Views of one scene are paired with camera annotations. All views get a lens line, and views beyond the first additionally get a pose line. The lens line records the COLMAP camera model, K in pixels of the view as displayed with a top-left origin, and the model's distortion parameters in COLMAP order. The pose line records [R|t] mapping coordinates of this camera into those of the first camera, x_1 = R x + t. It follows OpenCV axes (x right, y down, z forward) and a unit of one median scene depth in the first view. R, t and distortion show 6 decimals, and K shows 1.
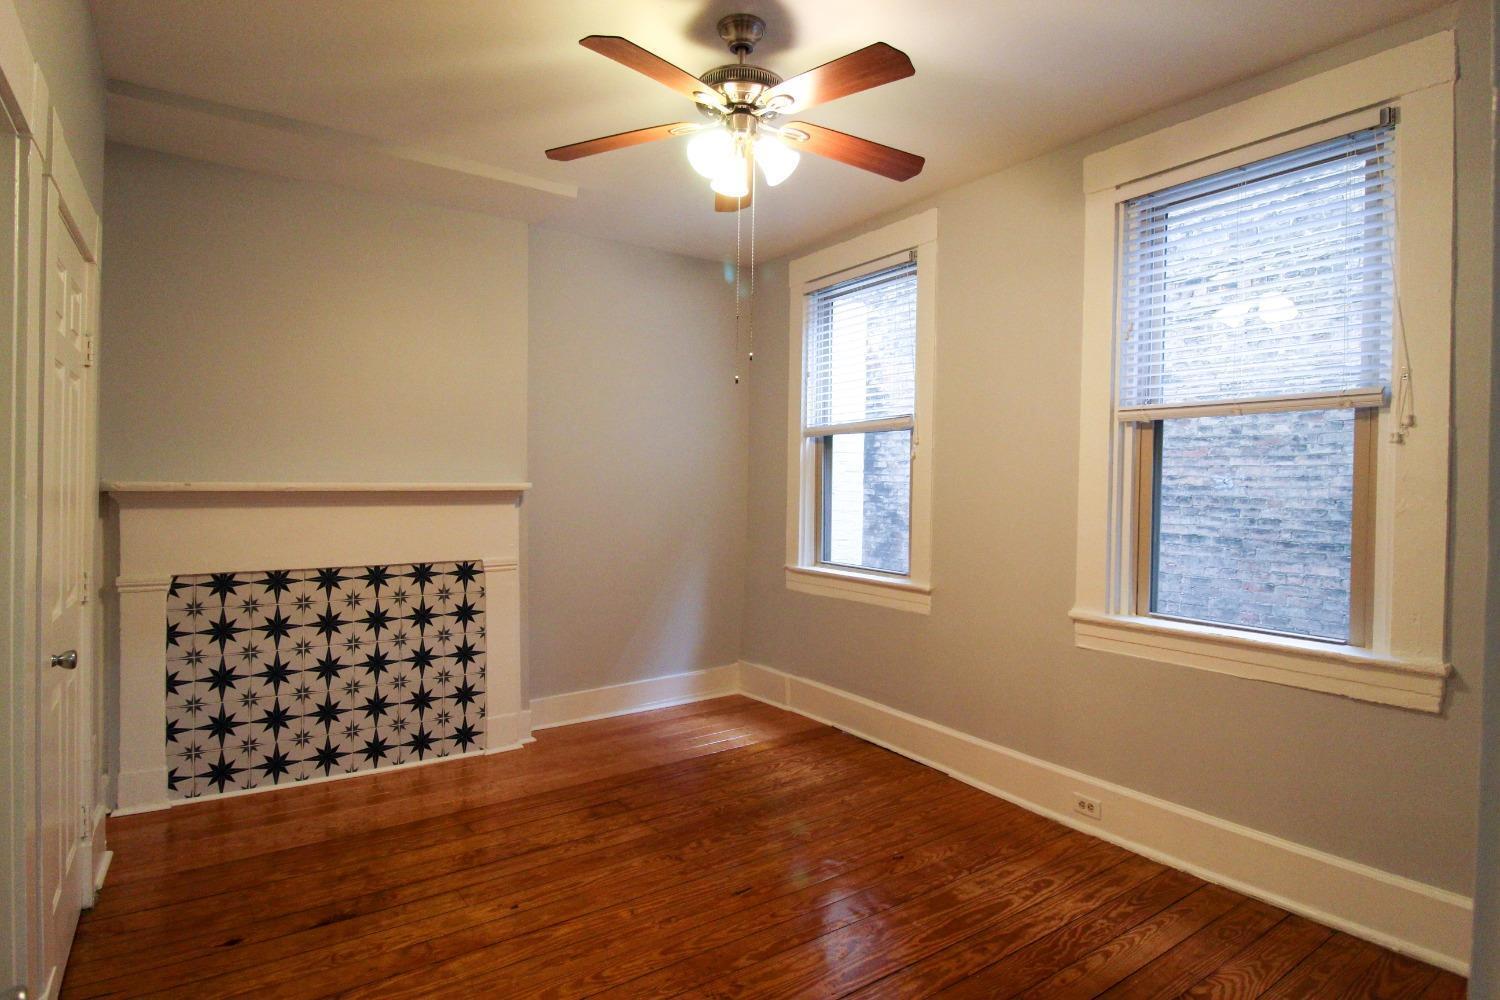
lens RADIAL K [[807.8, 0, 756.3], [0, 807.8, 492.4], [0, 0, 1]] dist [0.003681, -0.008972]
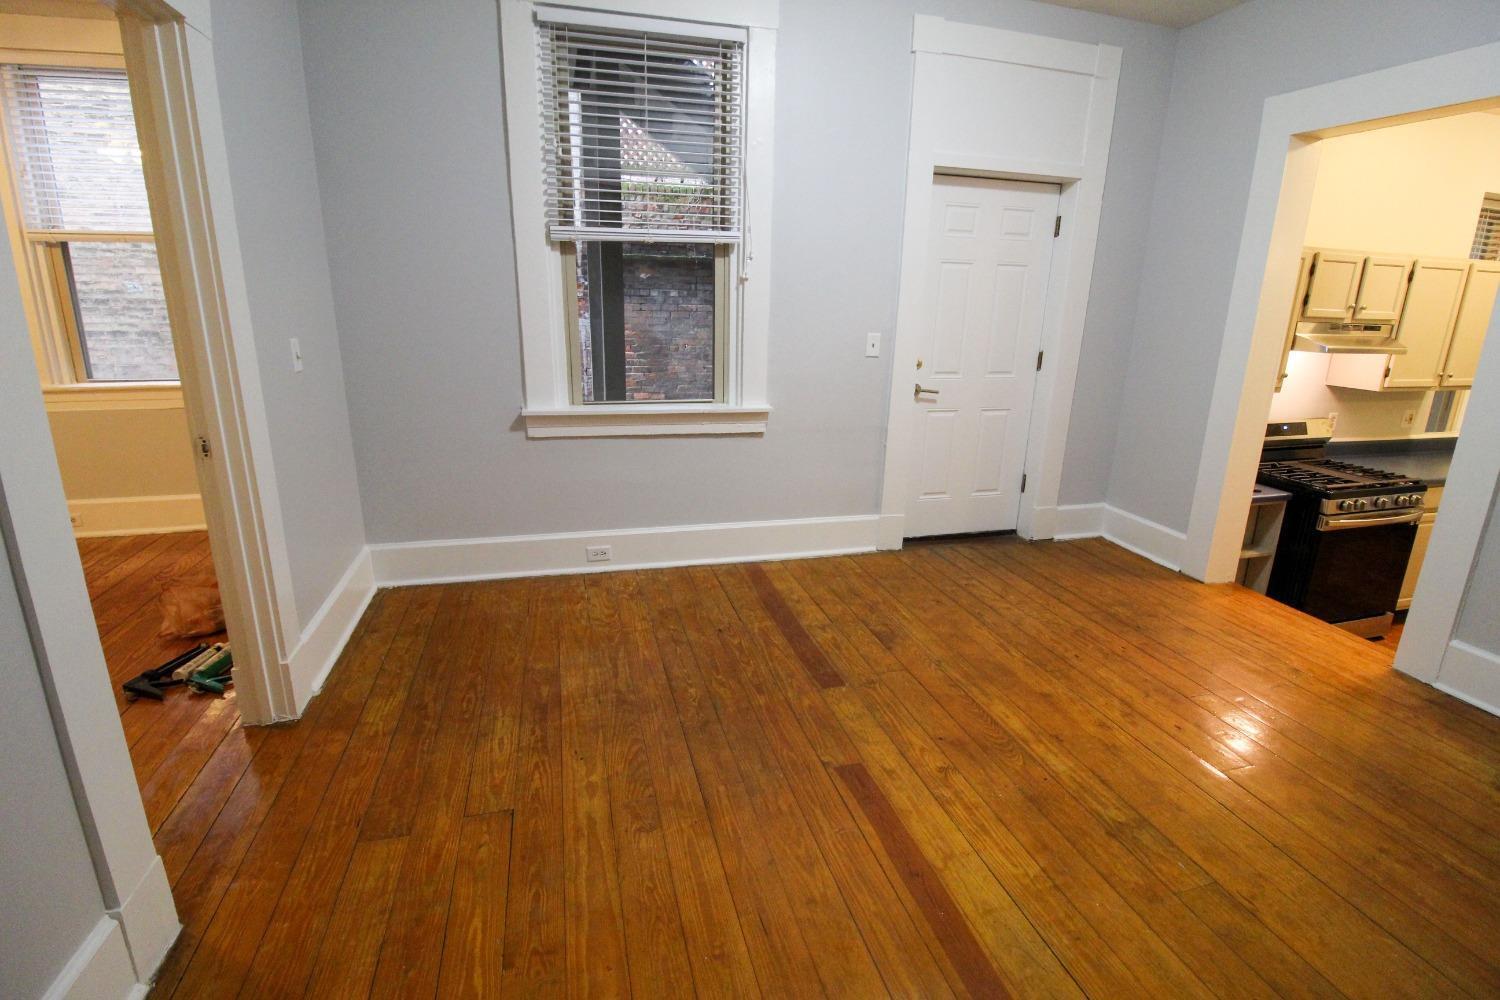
lens RADIAL K [[692.8, 0, 752.1], [0, 692.8, 489.7], [0, 0, 1]] dist [-0.003263, -0.011957]
pose [[0.339420, -0.250866, 0.906565, -0.212006], [-0.002452, 0.963541, 0.267551, 0.005967], [-0.940632, -0.093035, 0.326430, -0.426546]]
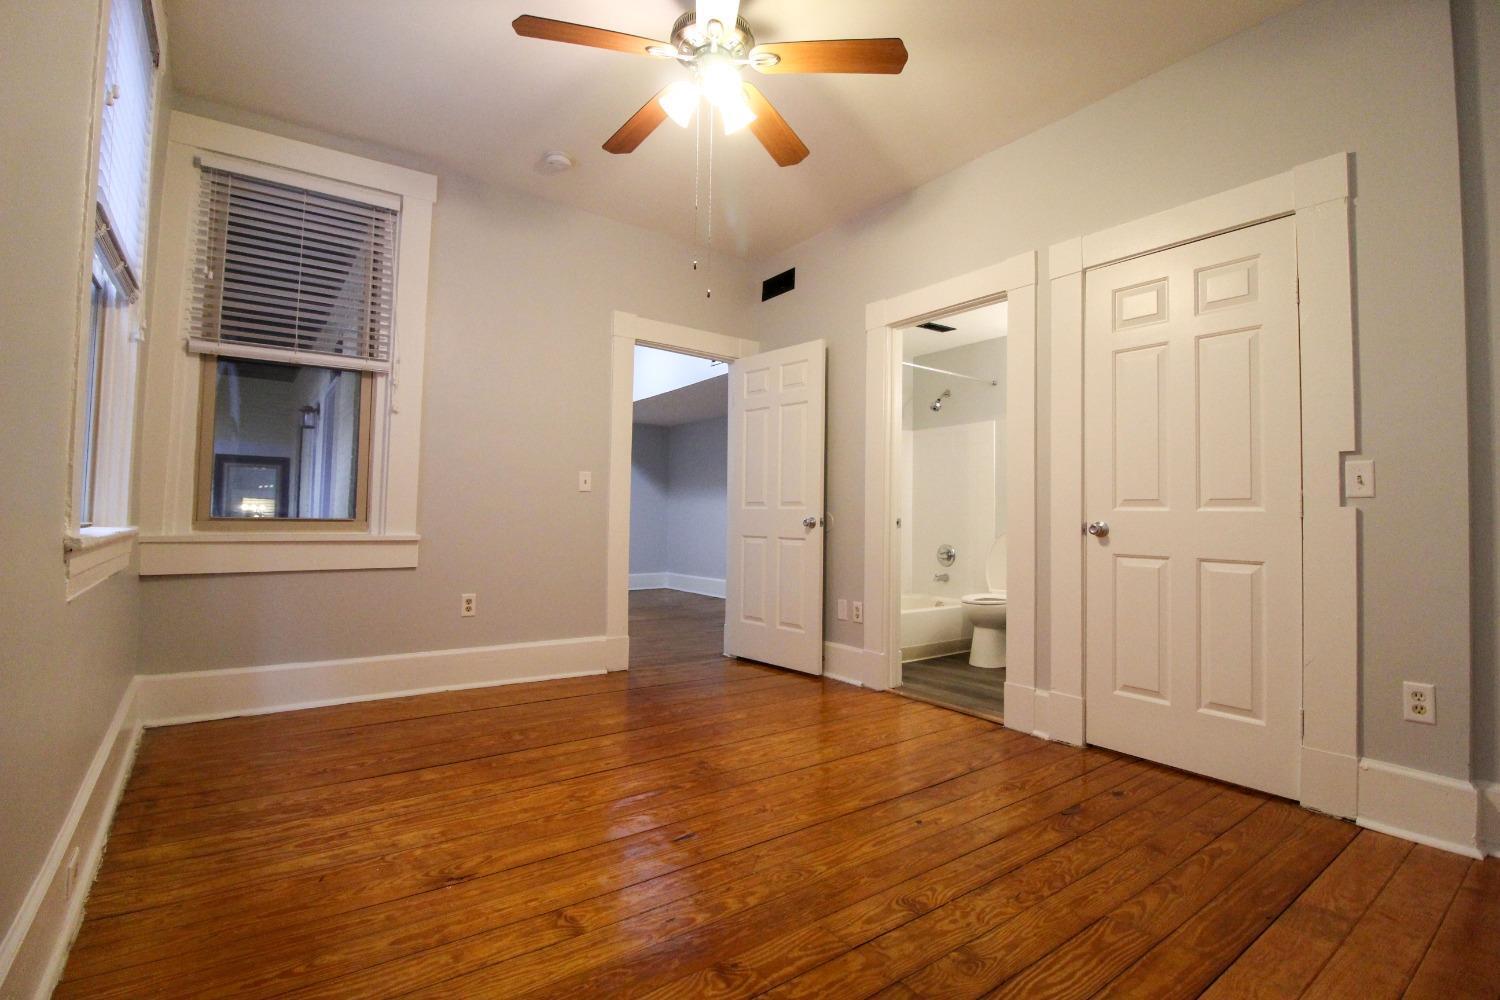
lens RADIAL K [[692.8, 0, 751.5], [0, 692.8, 494.1], [0, 0, 1]] dist [-0.003263, -0.011957]
pose [[-0.999082, -0.031325, -0.029217, -0.038684], [-0.030527, 0.999159, -0.027379, 0.095236], [0.030050, -0.026462, -0.999198, 1.196899]]
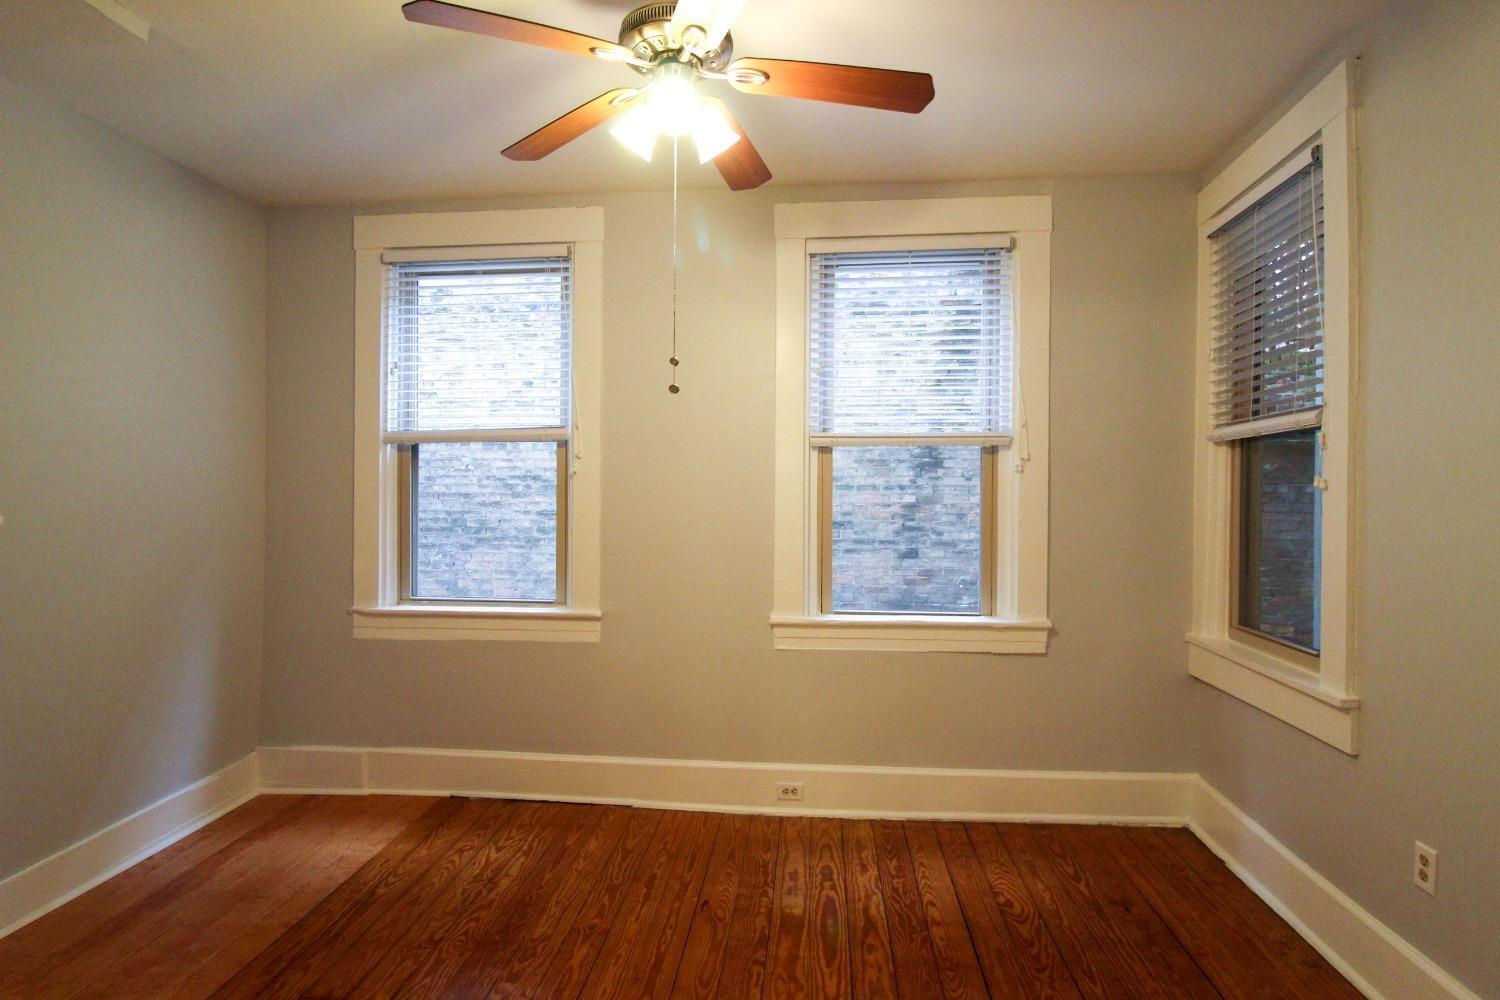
lens RADIAL K [[807.8, 0, 749.0], [0, 807.8, 493.1], [0, 0, 1]] dist [0.003681, -0.008972]
pose [[0.648953, -0.015589, 0.760668, -0.371677], [0.015107, 0.999857, 0.007602, -0.024593], [-0.760678, 0.006558, 0.649096, 0.256022]]
